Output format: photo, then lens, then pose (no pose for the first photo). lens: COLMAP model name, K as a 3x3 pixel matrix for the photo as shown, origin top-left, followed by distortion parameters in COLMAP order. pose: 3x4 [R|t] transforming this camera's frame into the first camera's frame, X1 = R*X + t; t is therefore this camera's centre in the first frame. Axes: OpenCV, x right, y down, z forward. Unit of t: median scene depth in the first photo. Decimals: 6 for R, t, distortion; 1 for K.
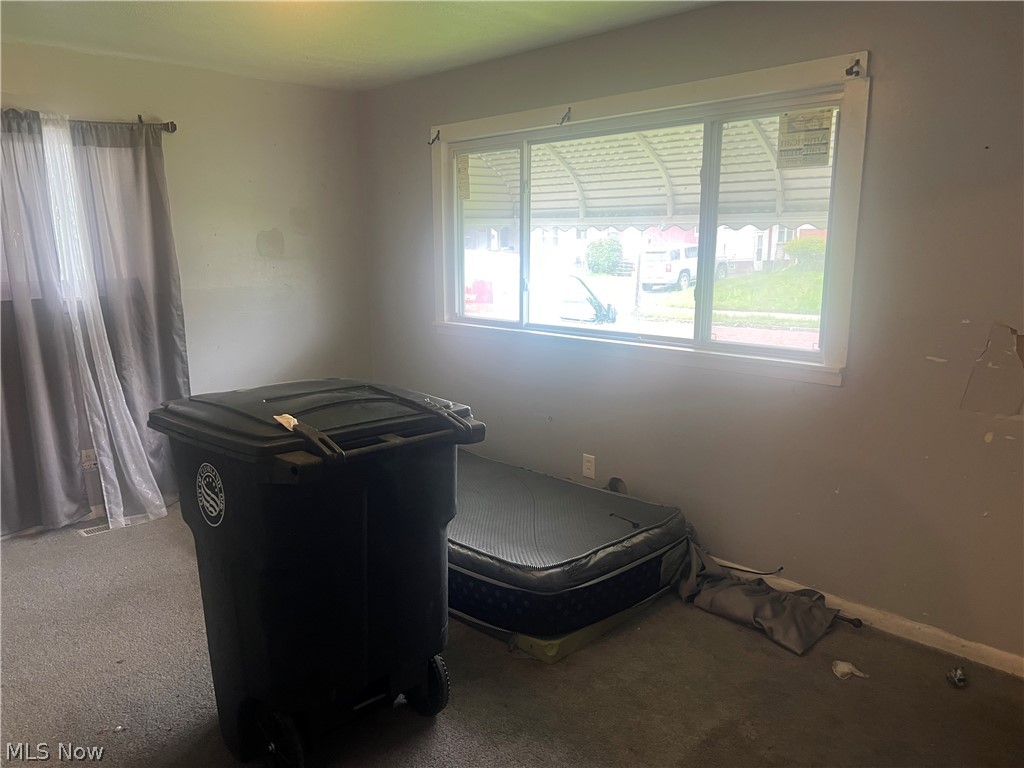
lens RADIAL K [[777.1, 0, 508.8], [0, 777.1, 389.3], [0, 0, 1]] dist [0.046345, -0.054202]
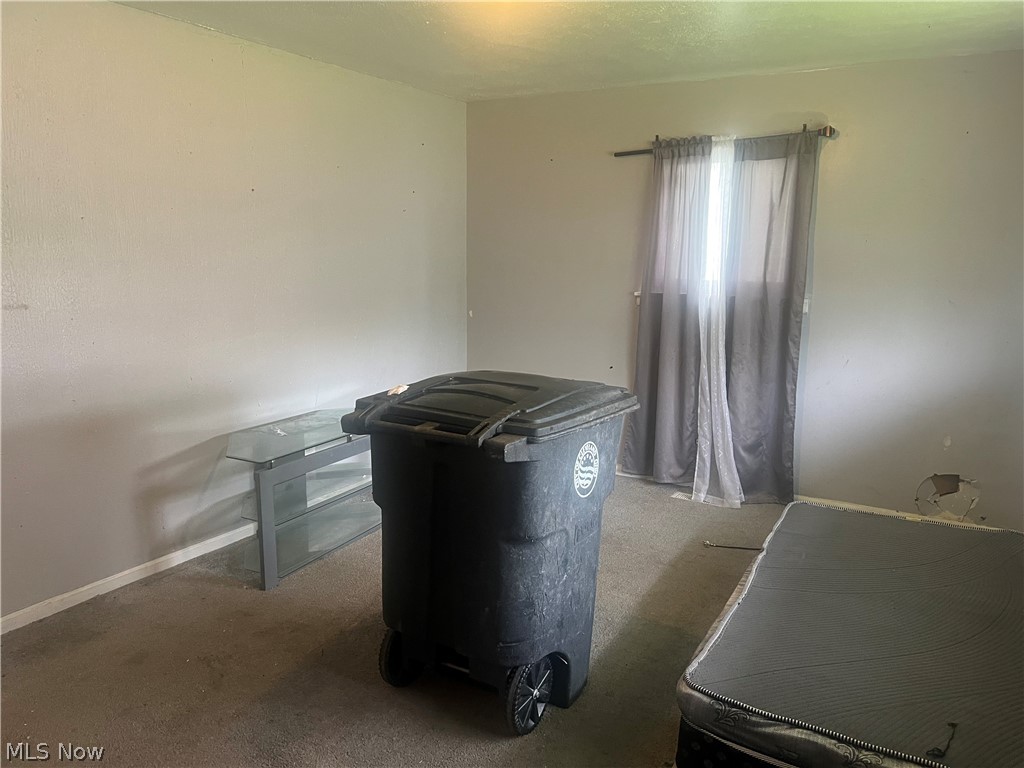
lens RADIAL K [[777.1, 0, 509.6], [0, 777.1, 381.8], [0, 0, 1]] dist [0.046345, -0.054202]
pose [[0.264022, 0.180728, -0.947433, 0.463627], [-0.197939, 0.971533, 0.130166, -0.082580], [0.943988, 0.153167, 0.292279, 0.399931]]
